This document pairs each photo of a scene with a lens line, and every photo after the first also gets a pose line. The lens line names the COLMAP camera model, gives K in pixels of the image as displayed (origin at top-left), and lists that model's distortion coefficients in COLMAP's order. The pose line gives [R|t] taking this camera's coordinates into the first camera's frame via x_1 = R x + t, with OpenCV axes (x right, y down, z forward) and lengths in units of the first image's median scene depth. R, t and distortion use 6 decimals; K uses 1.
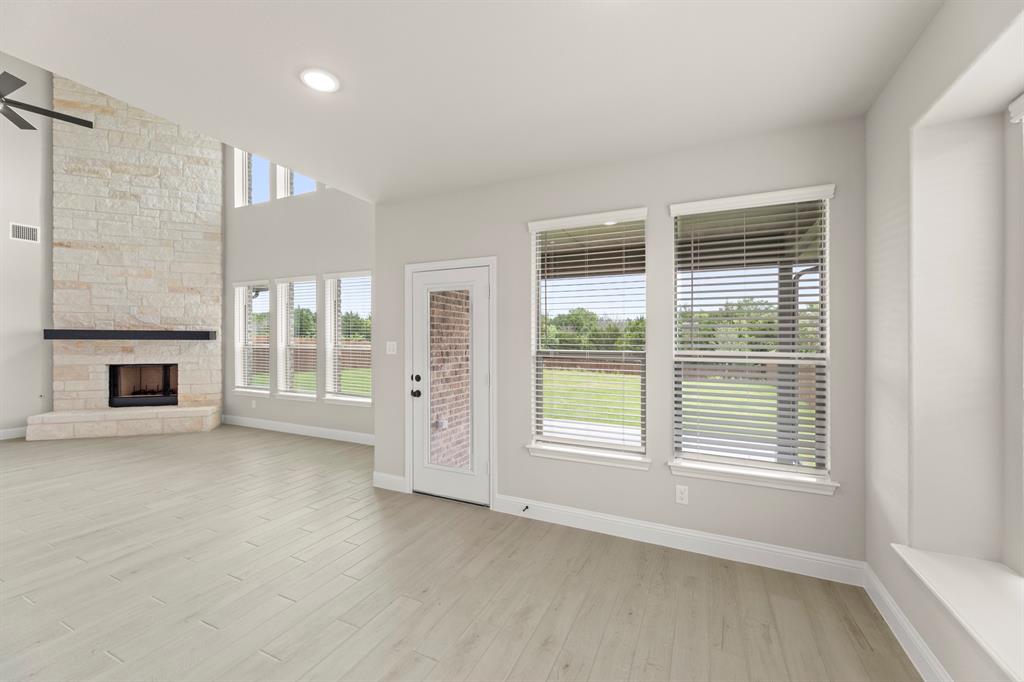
lens RADIAL K [[412.3, 0, 511.4], [0, 412.3, 345.5], [0, 0, 1]] dist [0.002419, 0.000318]
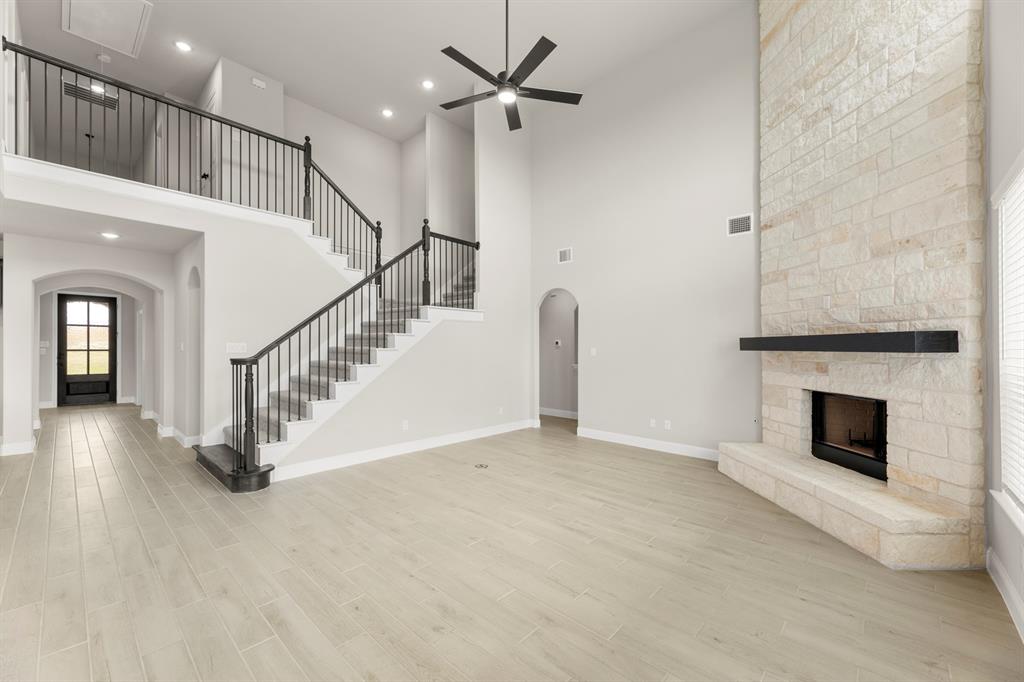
lens RADIAL K [[412.3, 0, 511.4], [0, 412.3, 345.5], [0, 0, 1]] dist [0.002419, 0.000318]
pose [[-0.291048, -0.014266, -0.956602, -0.215296], [-0.024851, 0.999664, -0.007347, -0.006991], [0.956386, 0.021634, -0.291305, 0.737693]]
